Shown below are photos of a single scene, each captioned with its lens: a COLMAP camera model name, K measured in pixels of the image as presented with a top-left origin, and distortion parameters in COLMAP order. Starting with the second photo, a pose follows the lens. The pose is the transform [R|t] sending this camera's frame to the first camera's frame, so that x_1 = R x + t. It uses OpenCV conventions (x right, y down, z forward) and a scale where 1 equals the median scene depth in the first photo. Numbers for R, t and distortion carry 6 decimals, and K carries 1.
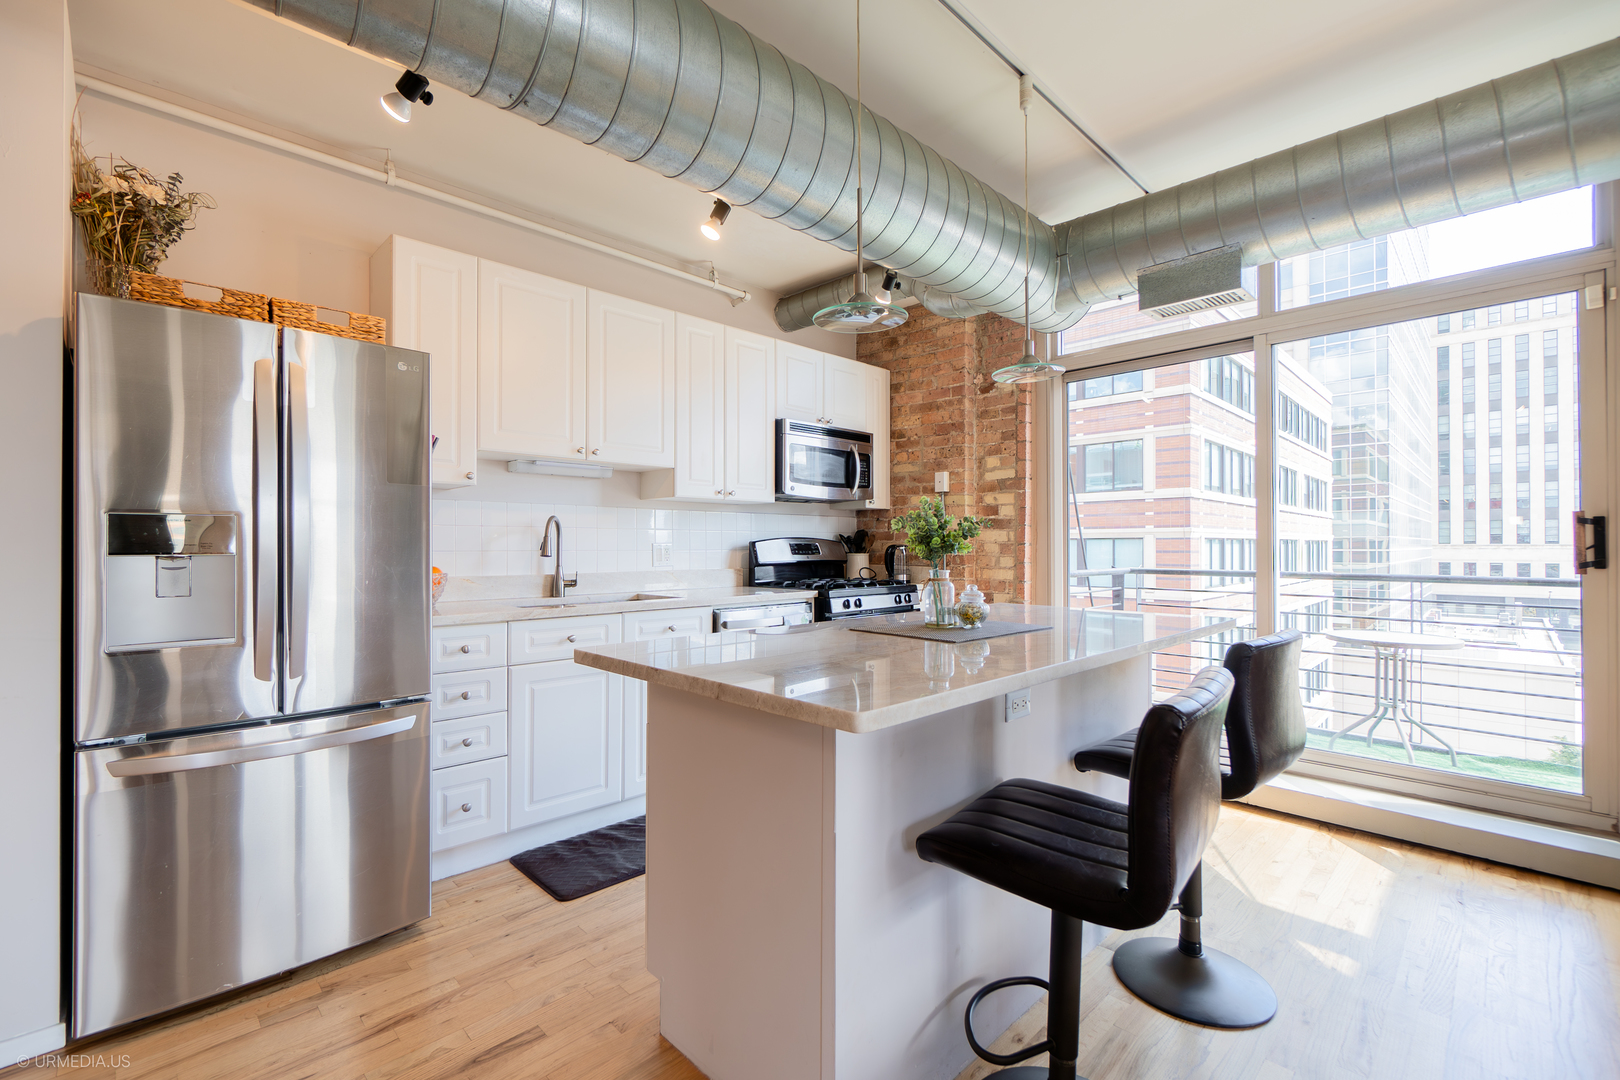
lens RADIAL K [[699.1, 0, 806.2], [0, 699.1, 536.8], [0, 0, 1]] dist [-0.002304, -0.000534]
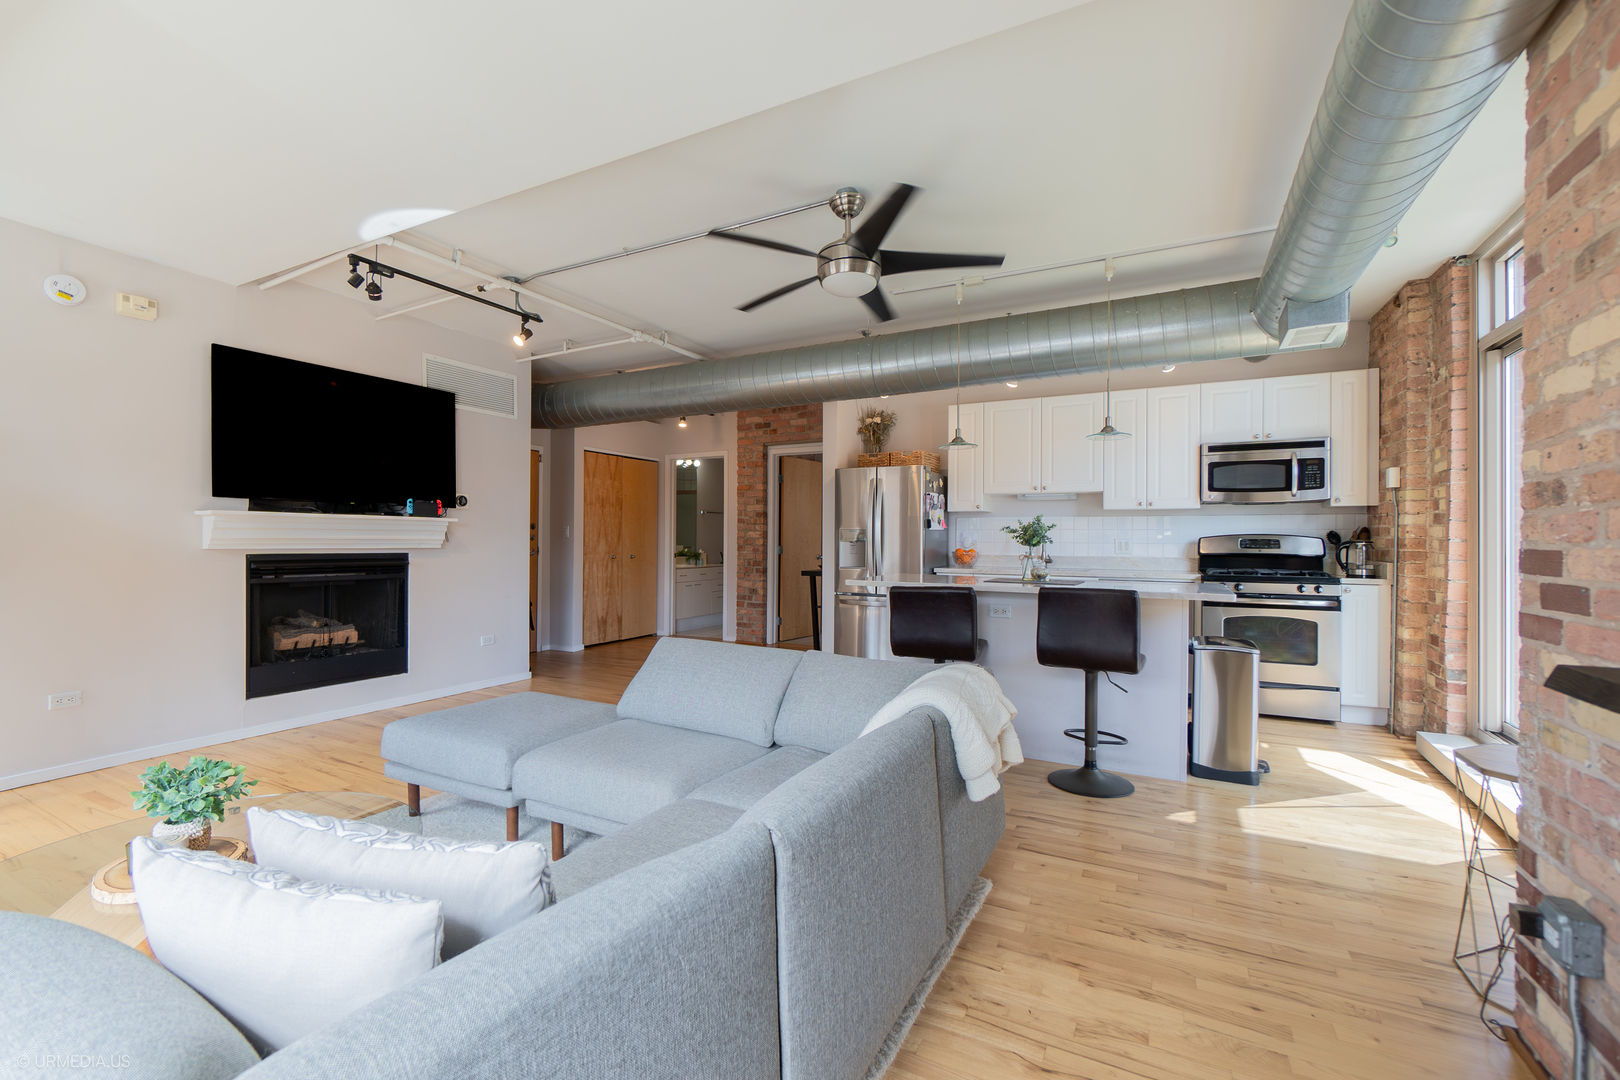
lens RADIAL K [[699.1, 0, 802.9], [0, 699.1, 540.4], [0, 0, 1]] dist [-0.002304, -0.000534]
pose [[0.296886, -0.001373, -0.954912, 0.140054], [0.002654, 0.999996, -0.000613, 0.001524], [0.954909, -0.002353, 0.296889, -0.014933]]
